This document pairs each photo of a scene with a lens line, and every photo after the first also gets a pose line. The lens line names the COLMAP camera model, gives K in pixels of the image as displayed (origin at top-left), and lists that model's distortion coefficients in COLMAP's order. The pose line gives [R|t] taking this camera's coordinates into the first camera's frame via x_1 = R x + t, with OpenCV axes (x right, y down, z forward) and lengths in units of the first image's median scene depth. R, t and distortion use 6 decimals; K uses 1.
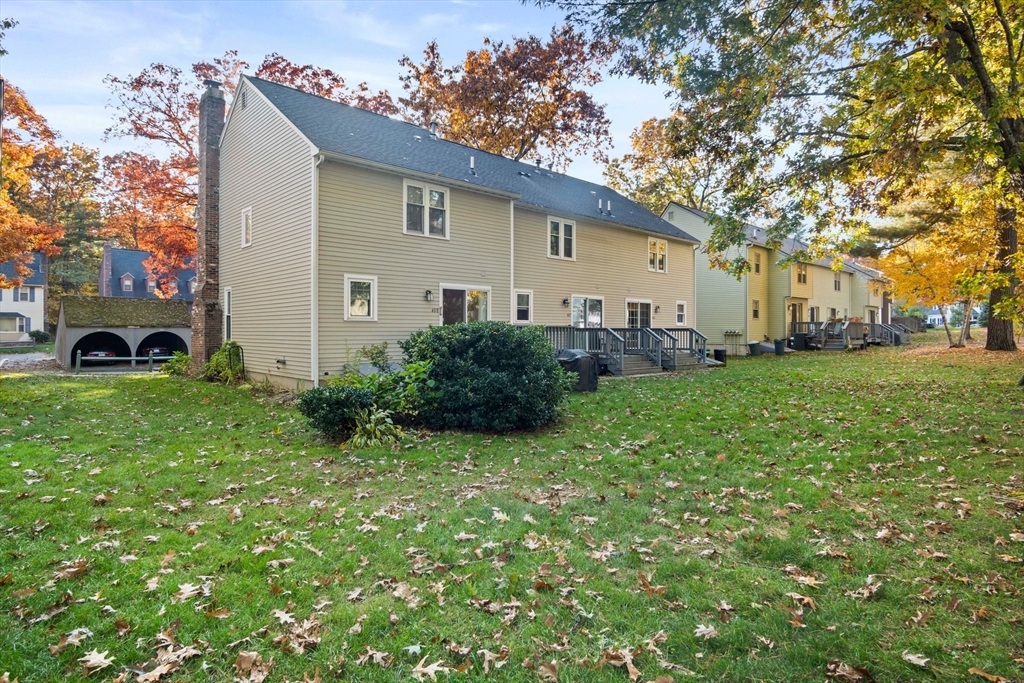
lens RADIAL K [[559.8, 0, 528.1], [0, 559.8, 329.8], [0, 0, 1]] dist [-0.018922, -0.000338]
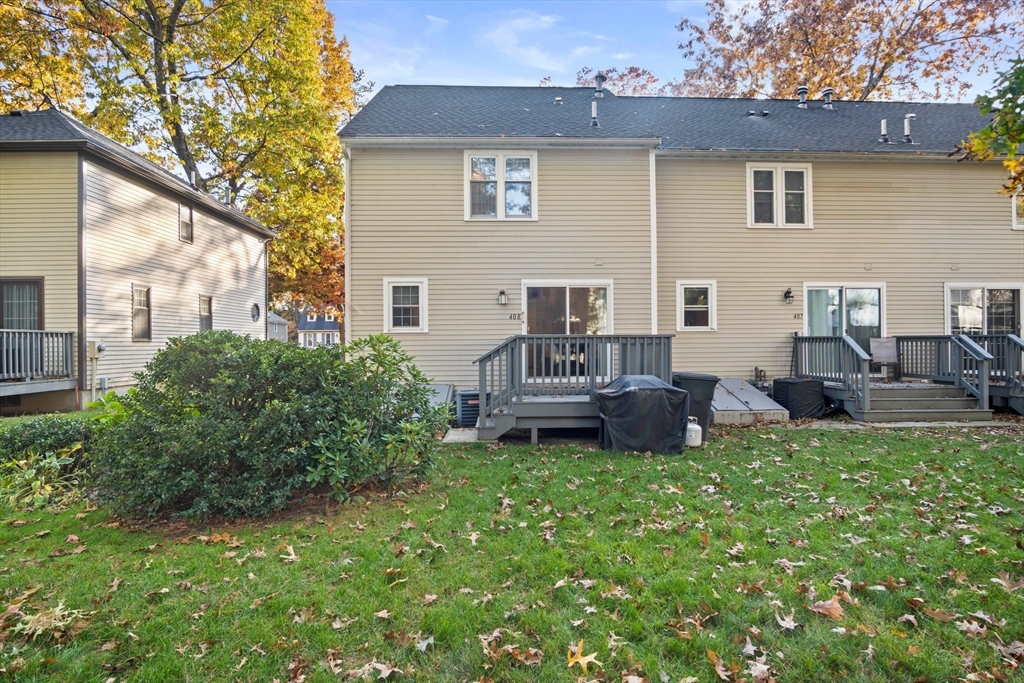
lens RADIAL K [[559.8, 0, 511.3], [0, 559.8, 338.3], [0, 0, 1]] dist [-0.018922, -0.000338]
pose [[0.745101, -0.009705, -0.666881, 0.138114], [0.008788, 0.999950, -0.004733, -0.000947], [0.666893, -0.002334, 0.745149, 0.181543]]
